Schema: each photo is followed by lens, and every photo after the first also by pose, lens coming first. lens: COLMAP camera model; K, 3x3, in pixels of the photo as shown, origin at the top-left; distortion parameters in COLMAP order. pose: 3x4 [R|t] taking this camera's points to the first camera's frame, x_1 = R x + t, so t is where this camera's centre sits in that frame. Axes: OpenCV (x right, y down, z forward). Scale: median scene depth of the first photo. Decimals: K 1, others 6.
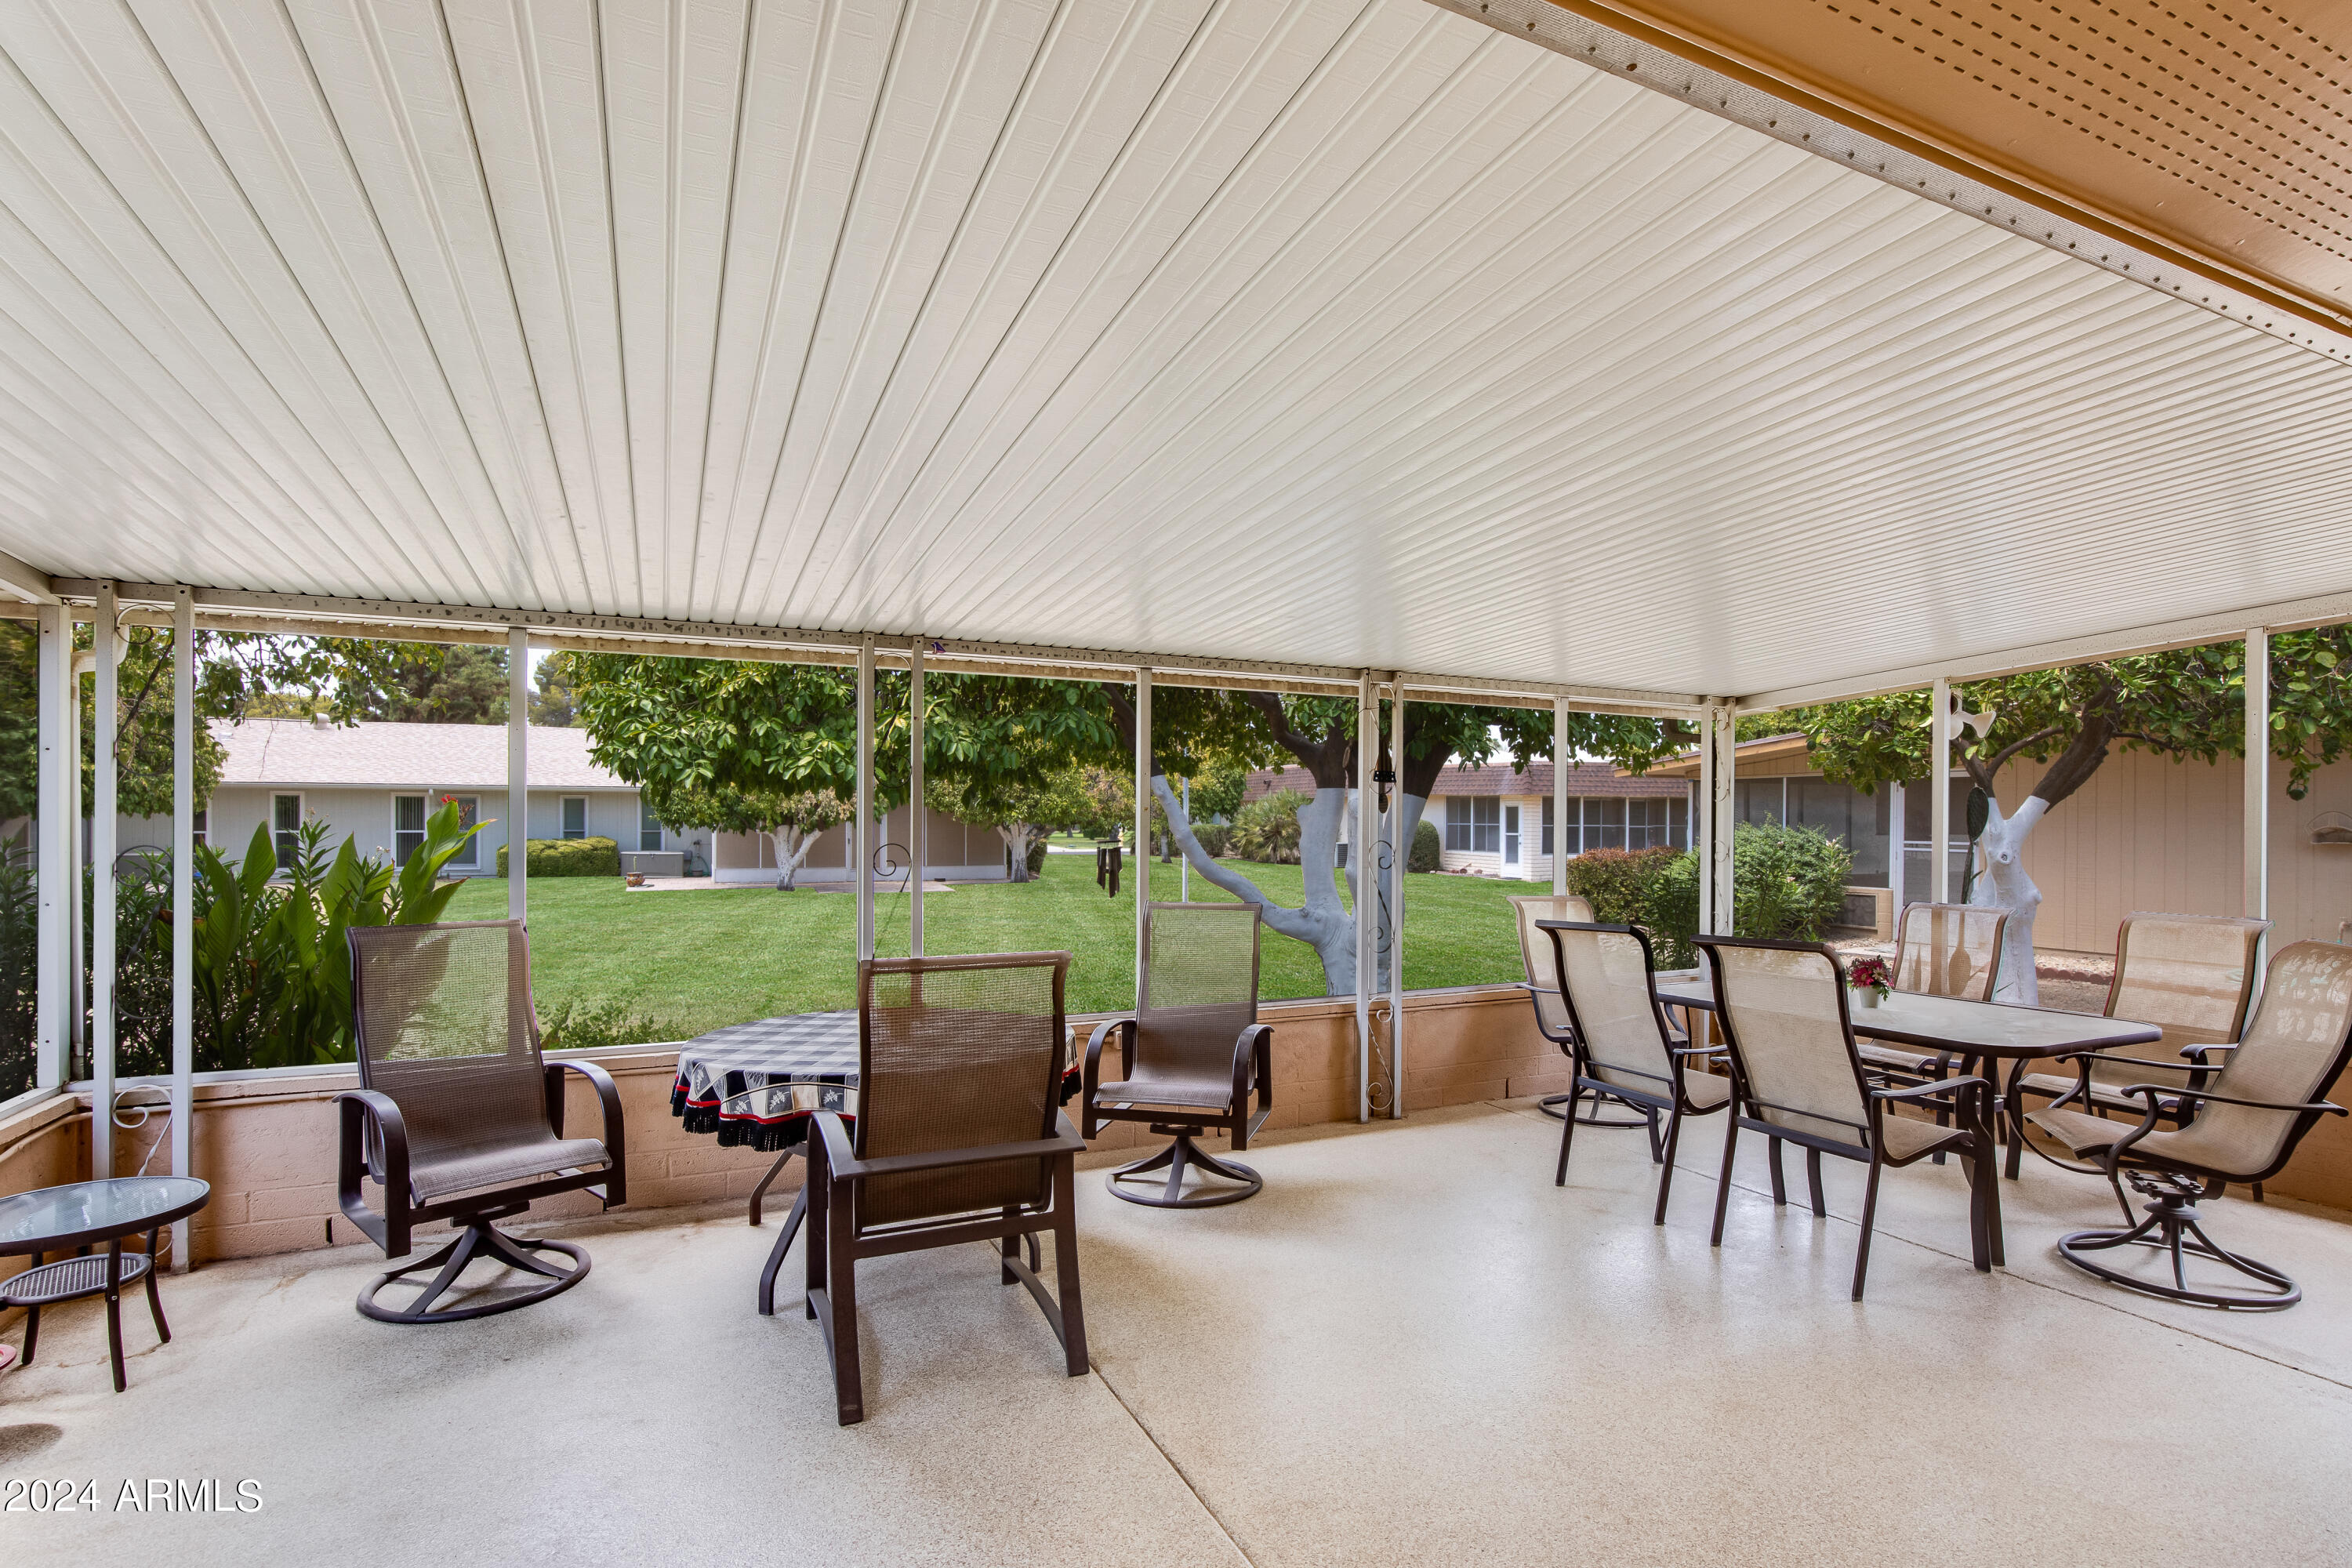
lens RADIAL K [[1101.9, 0, 1174.2], [0, 1101.9, 820.9], [0, 0, 1]] dist [-0.001321, -0.000088]
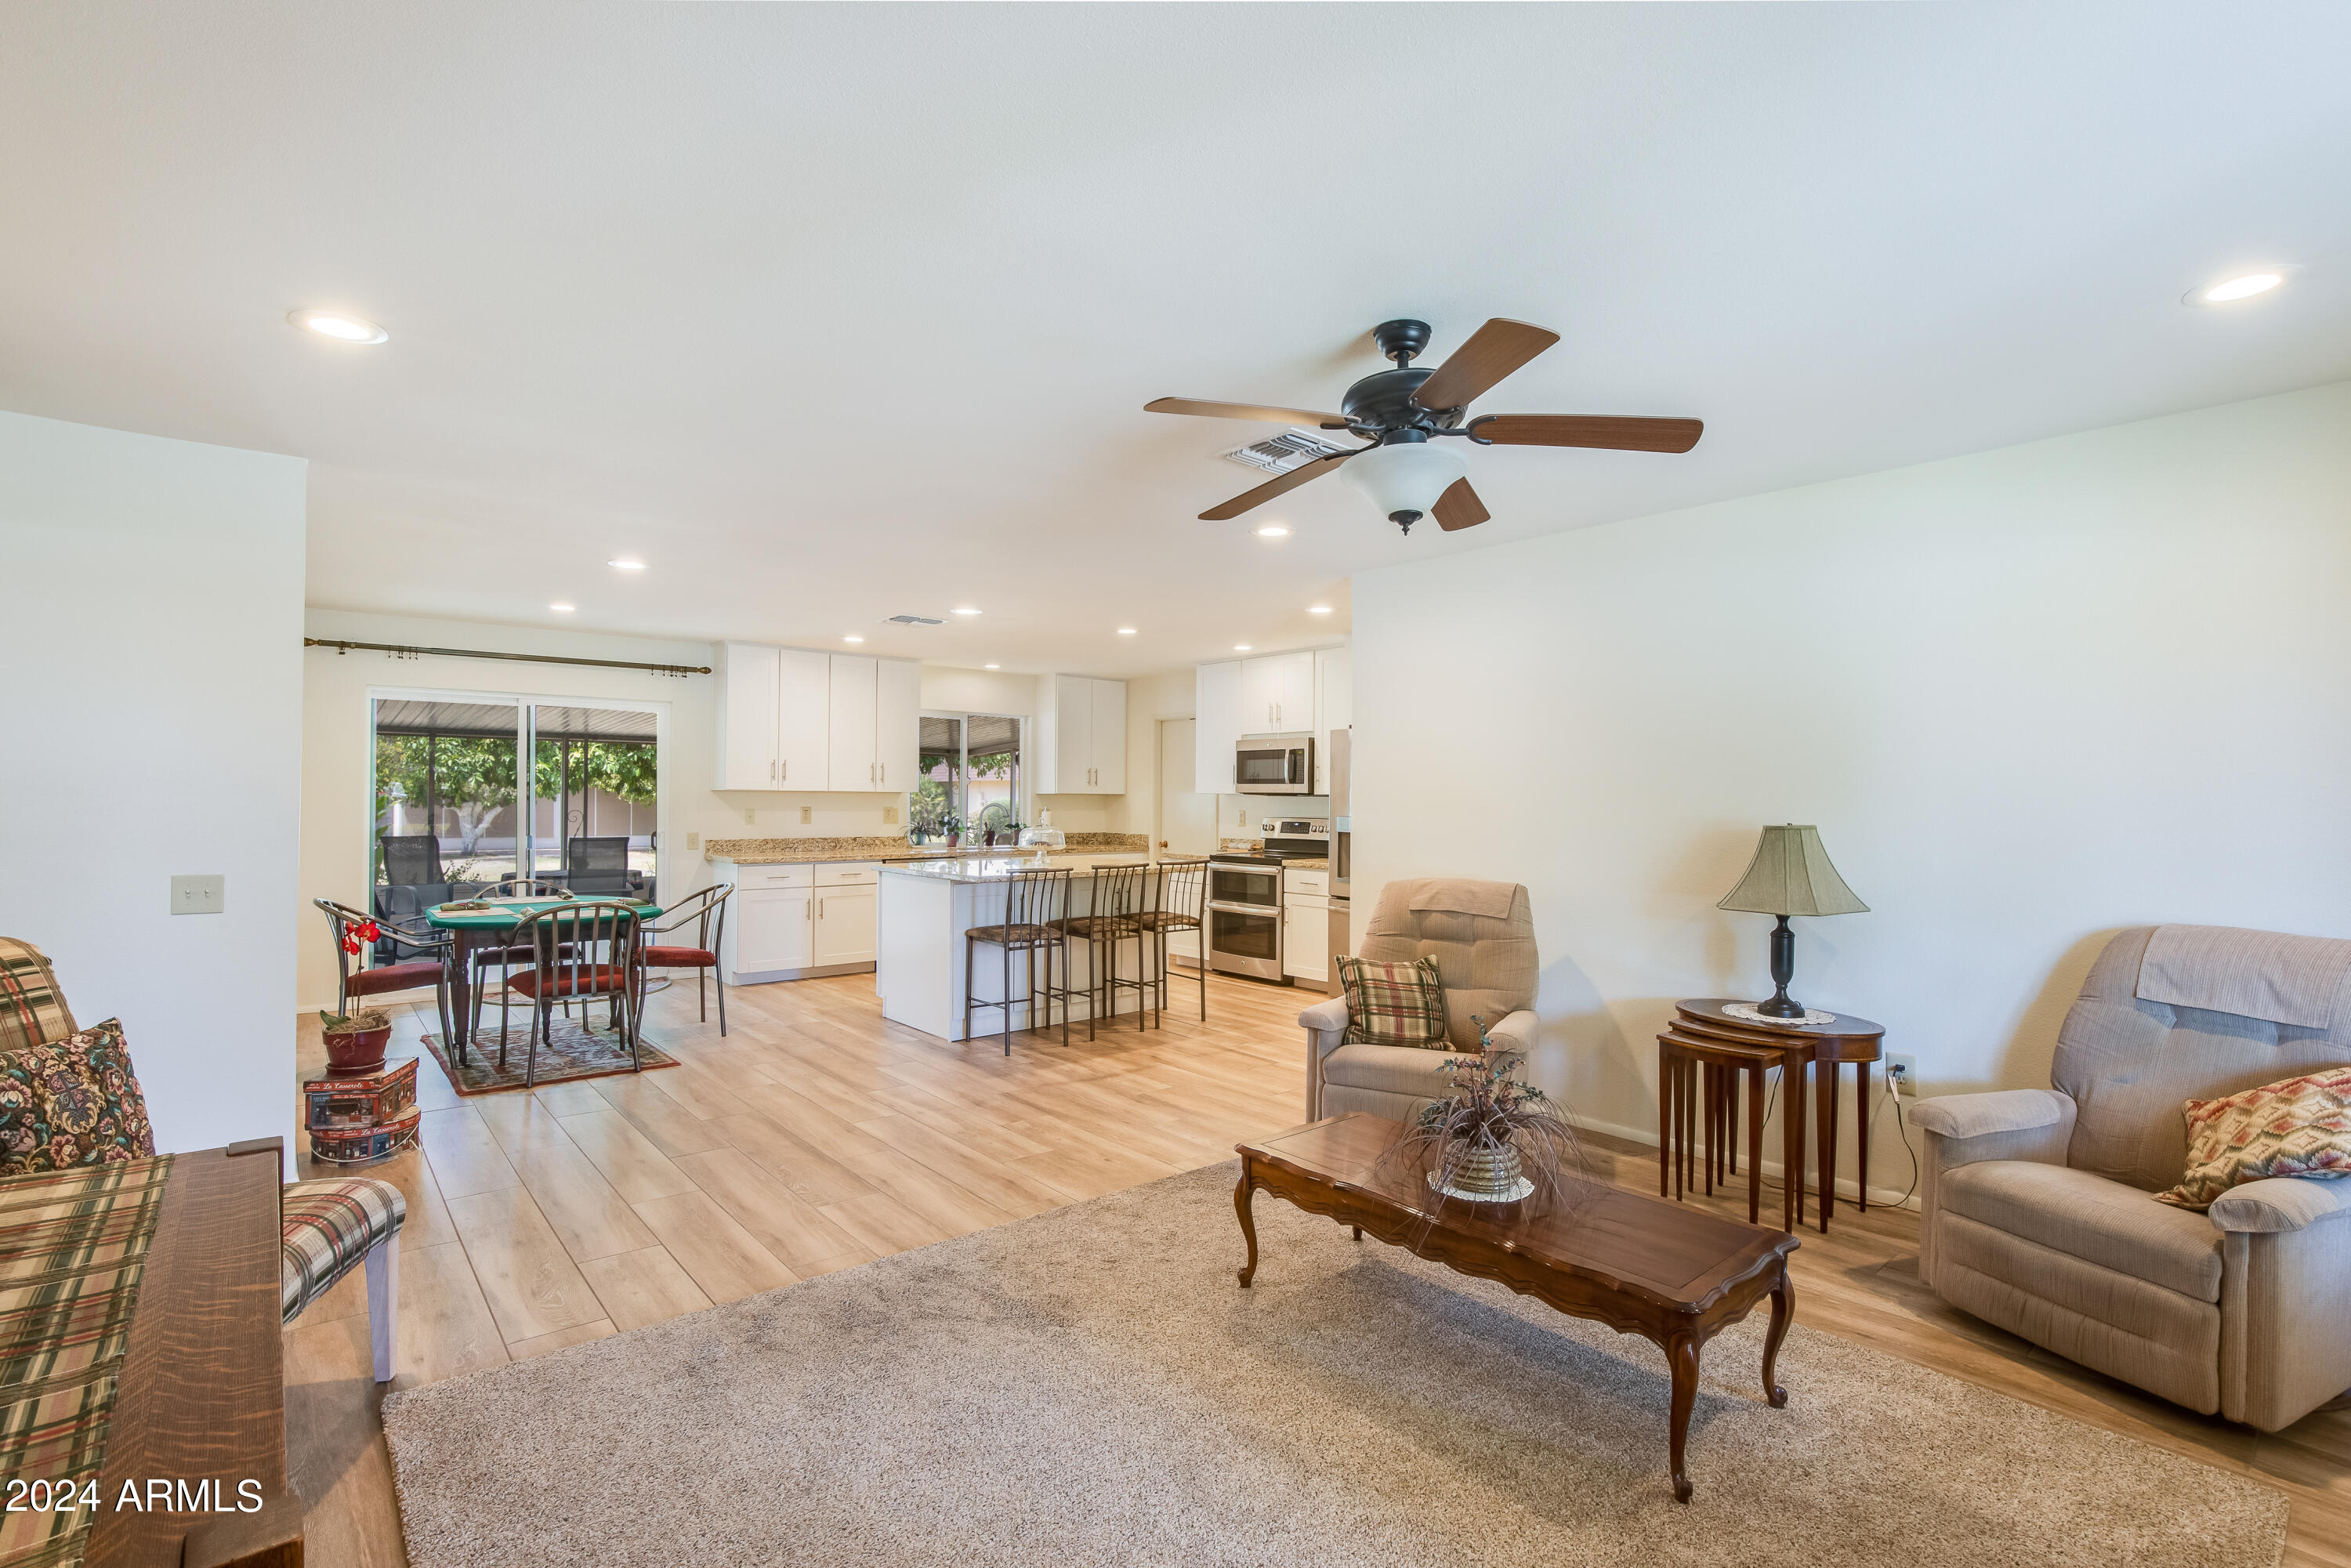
lens RADIAL K [[1093.1, 0, 1186.2], [0, 1093.1, 791.7], [0, 0, 1]] dist [-0.016996, 0.000020]
pose [[0.963002, 0.004230, 0.269462, 0.247945], [-0.002649, 0.999977, -0.006228, -0.006503], [-0.269482, 0.005284, 0.962991, -1.047373]]
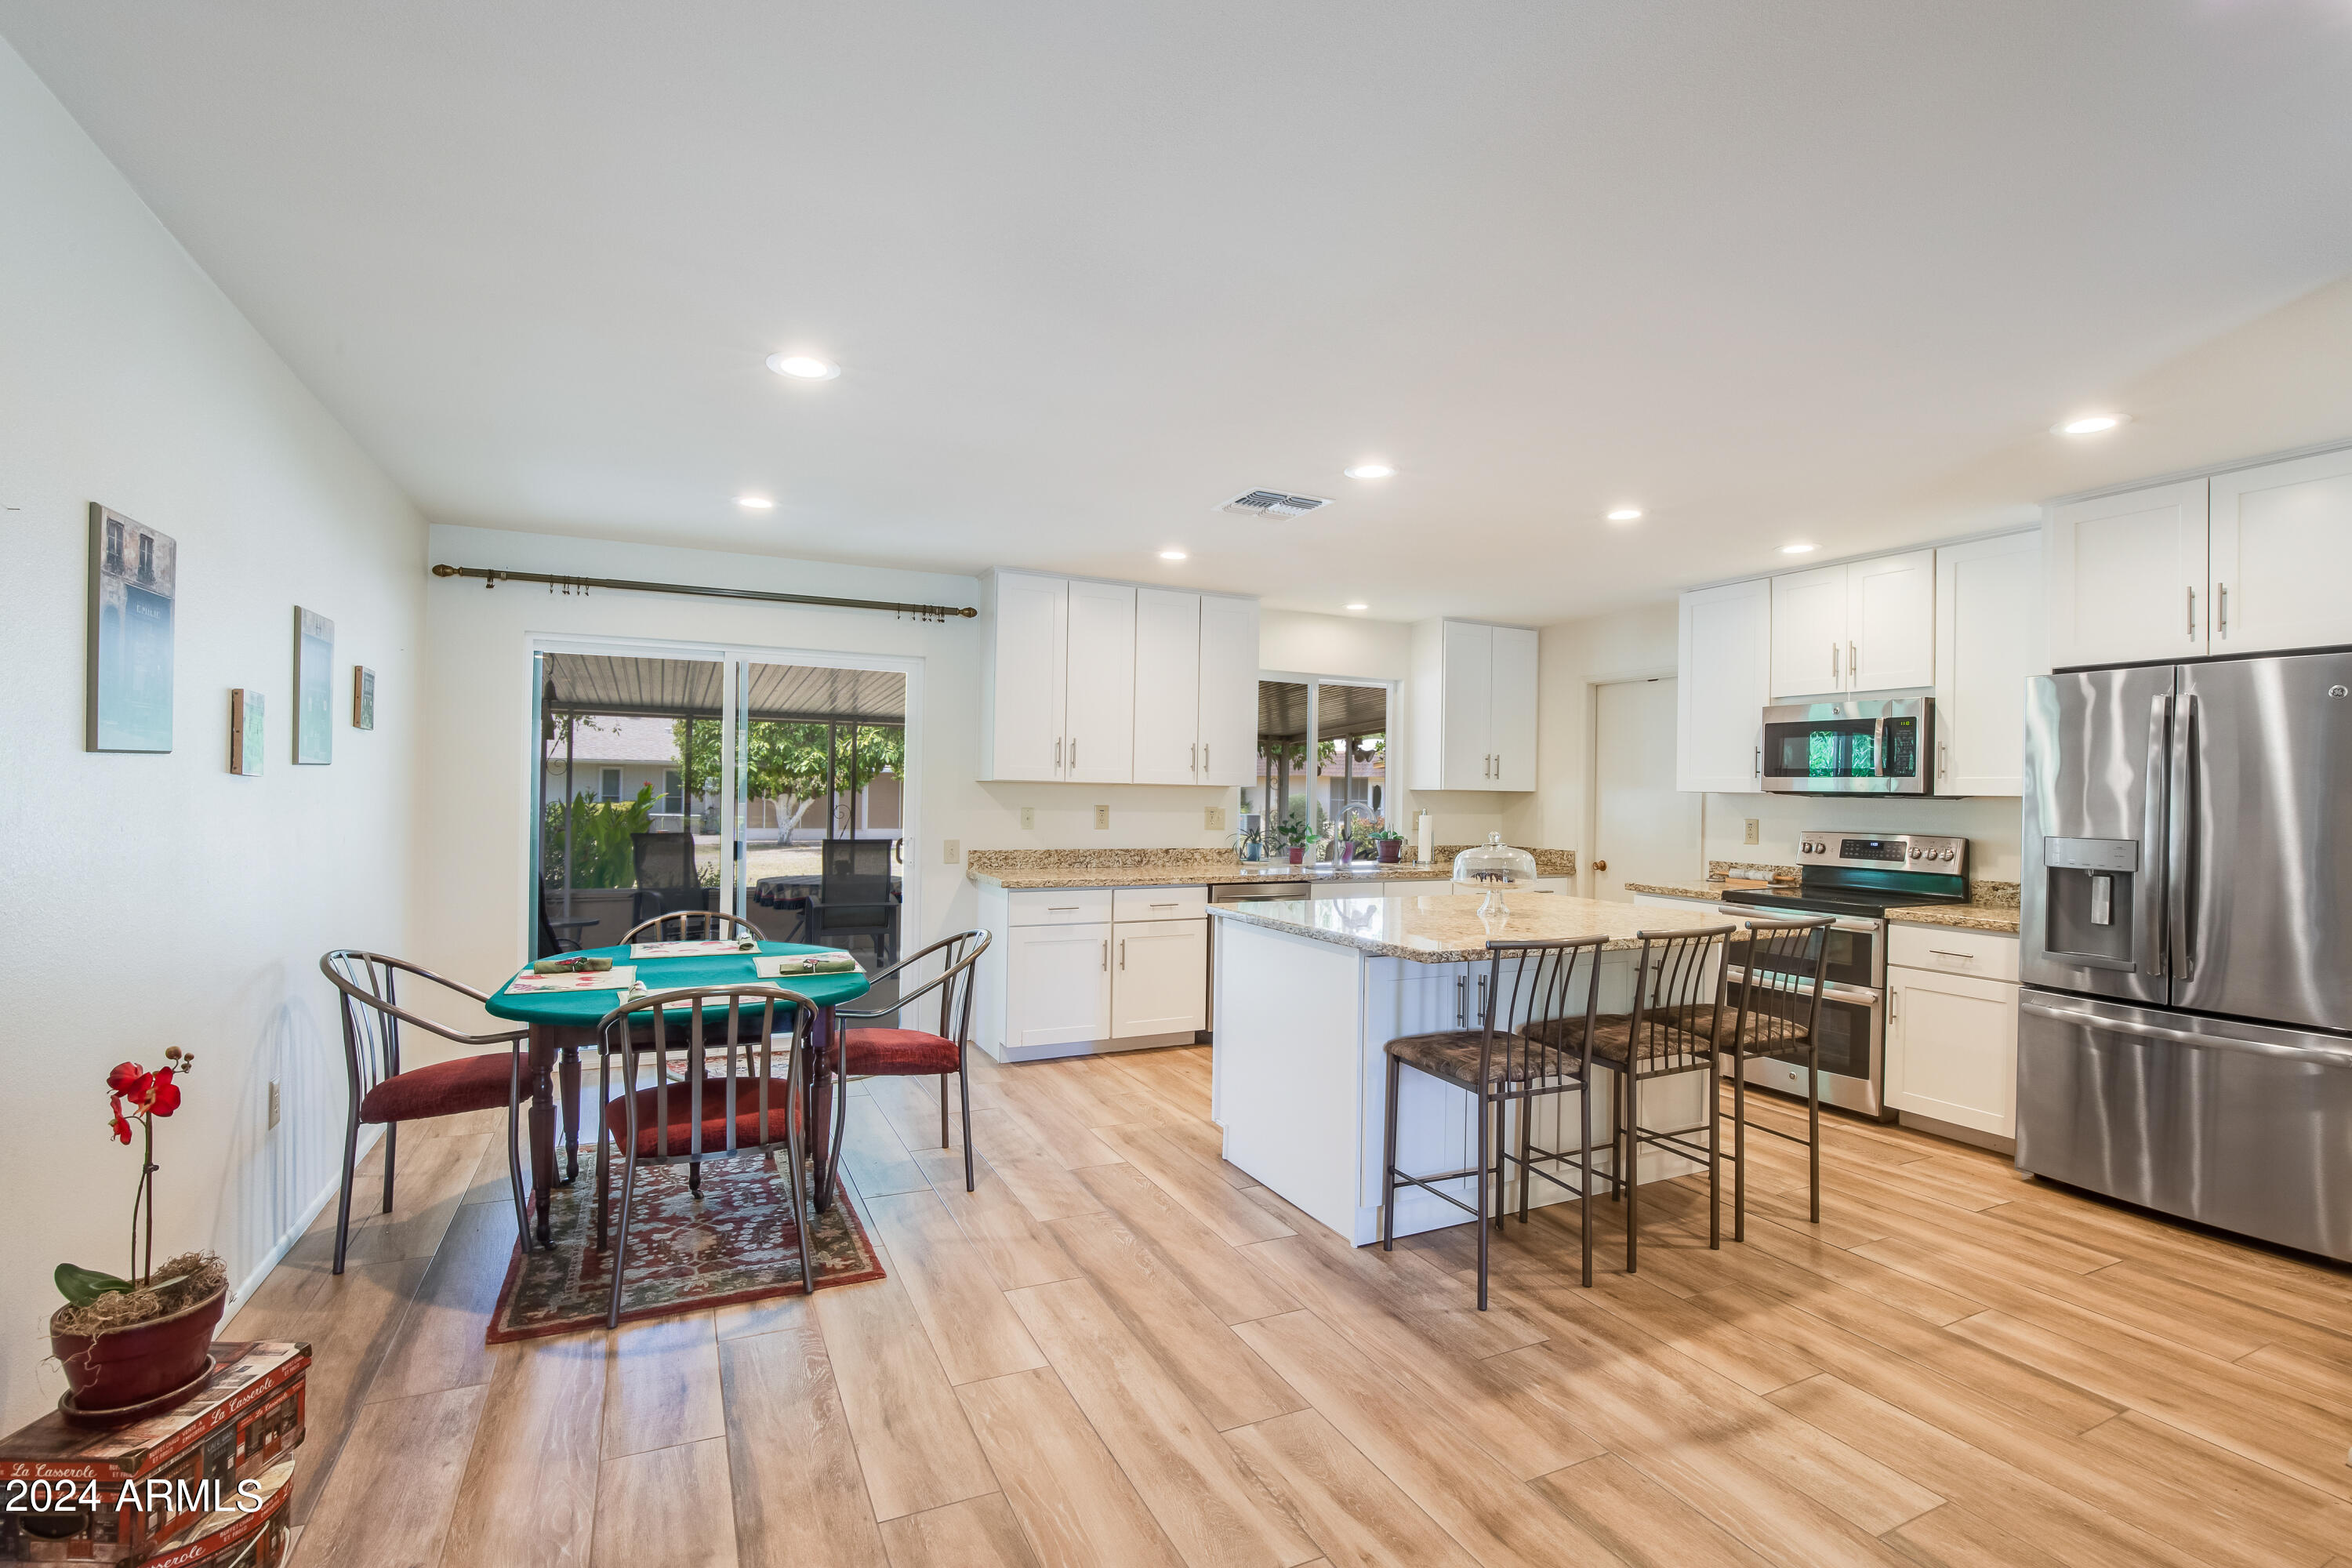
lens RADIAL K [[1093.6, 0, 1186.7], [0, 1093.6, 791.7], [0, 0, 1]] dist [-0.016996, 0.000020]
pose [[0.999764, 0.012161, 0.018010, 0.222760], [-0.012146, 0.999926, -0.000960, -0.007019], [-0.018020, 0.000741, 0.999837, -0.685514]]
